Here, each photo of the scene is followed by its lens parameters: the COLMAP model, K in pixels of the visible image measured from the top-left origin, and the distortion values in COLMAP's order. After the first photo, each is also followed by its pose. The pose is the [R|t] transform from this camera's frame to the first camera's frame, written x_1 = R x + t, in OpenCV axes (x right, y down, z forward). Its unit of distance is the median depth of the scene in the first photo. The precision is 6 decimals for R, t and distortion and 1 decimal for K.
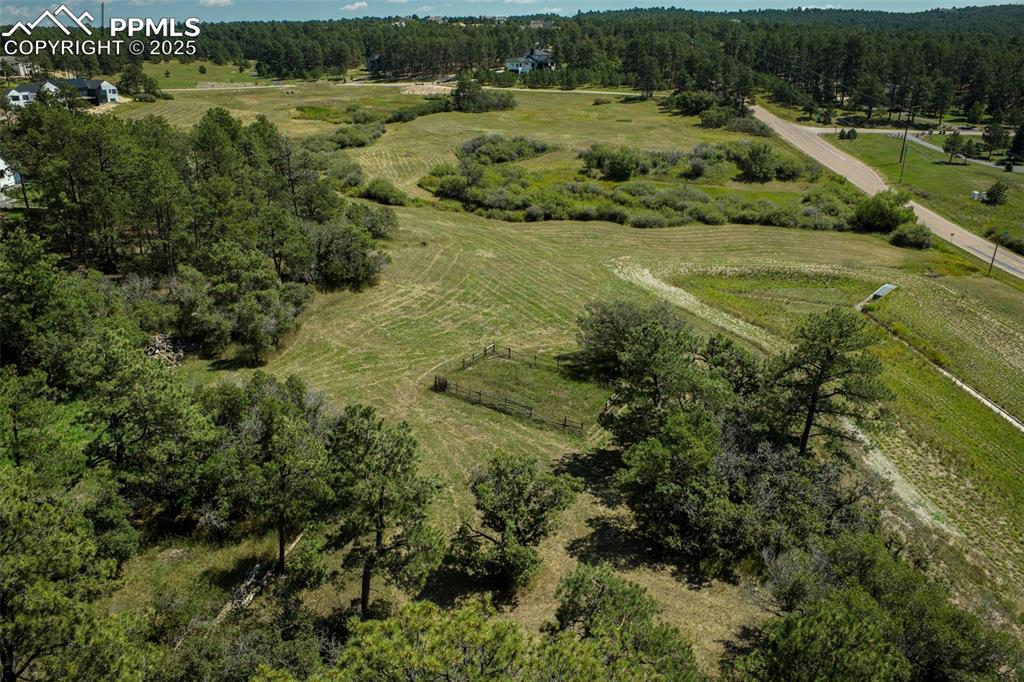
lens RADIAL K [[704.3, 0, 510.9], [0, 704.3, 337.9], [0, 0, 1]] dist [-0.049440, 0.009089]
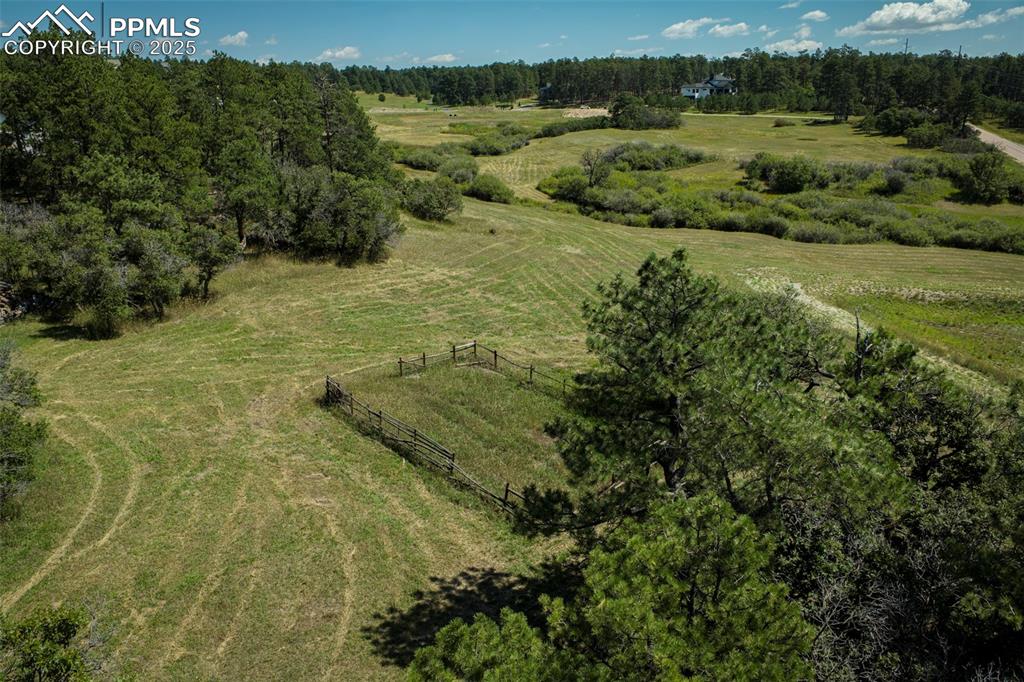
lens RADIAL K [[704.3, 0, 510.9], [0, 704.3, 337.9], [0, 0, 1]] dist [-0.049440, 0.009089]
pose [[0.965726, 0.086330, -0.244785, 0.059281], [-0.103227, 0.993021, -0.057038, 0.014033], [0.238152, 0.080351, 0.967898, 0.175776]]
